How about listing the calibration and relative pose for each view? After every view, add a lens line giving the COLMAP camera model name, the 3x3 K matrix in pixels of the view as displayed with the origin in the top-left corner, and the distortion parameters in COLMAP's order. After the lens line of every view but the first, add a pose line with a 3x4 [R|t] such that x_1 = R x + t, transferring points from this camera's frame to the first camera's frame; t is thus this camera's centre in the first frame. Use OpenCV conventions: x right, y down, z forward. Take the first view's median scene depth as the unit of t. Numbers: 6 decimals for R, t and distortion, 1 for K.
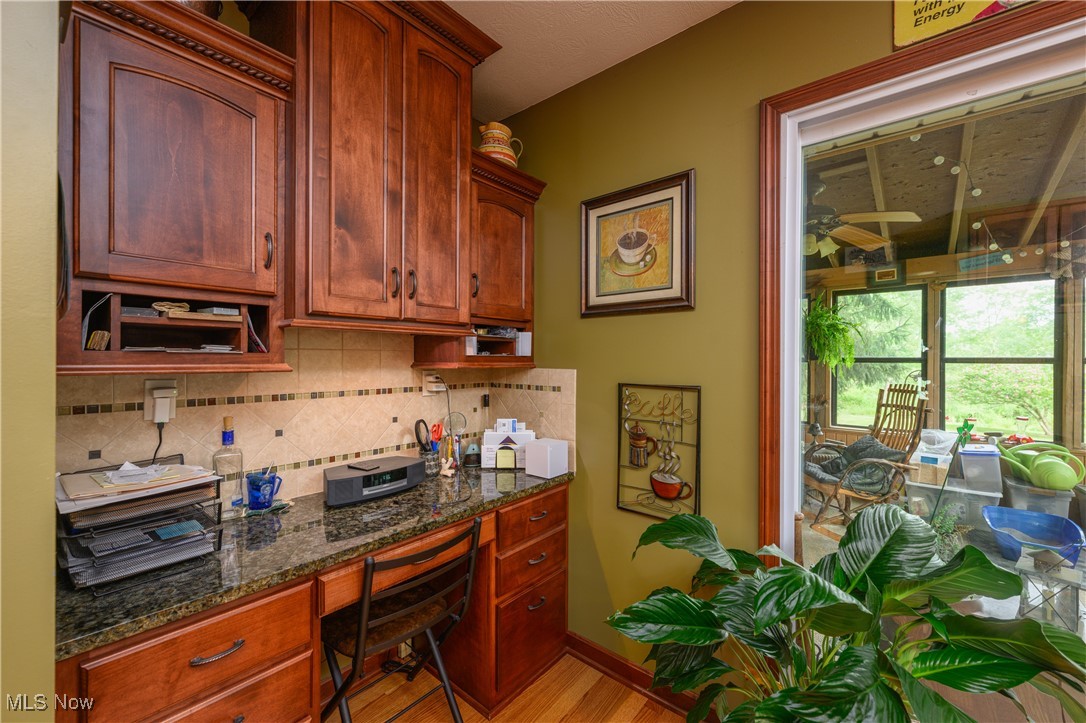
lens RADIAL K [[435.2, 0, 543.0], [0, 435.2, 361.5], [0, 0, 1]] dist [-0.000645, 0.000344]
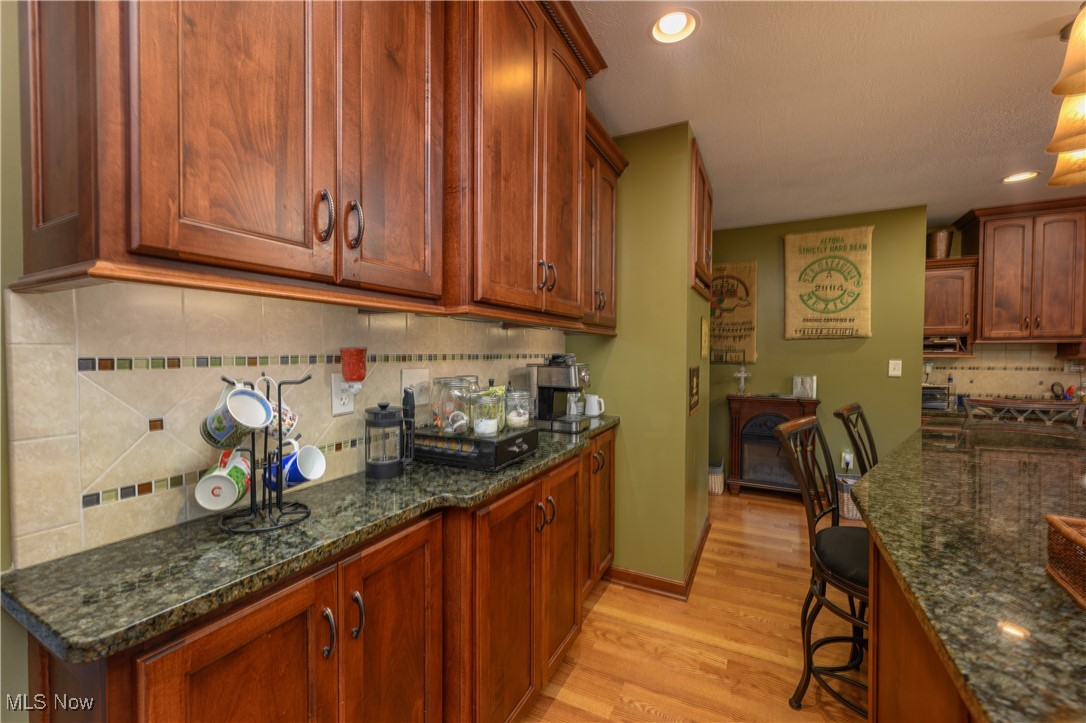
lens RADIAL K [[435.2, 0, 543.0], [0, 435.2, 361.5], [0, 0, 1]] dist [-0.000645, 0.000344]
pose [[0.212848, 0.018691, -0.976907, 1.559215], [-0.003804, 0.999825, 0.018301, 0.004461], [0.977078, -0.000179, 0.212881, -2.314897]]
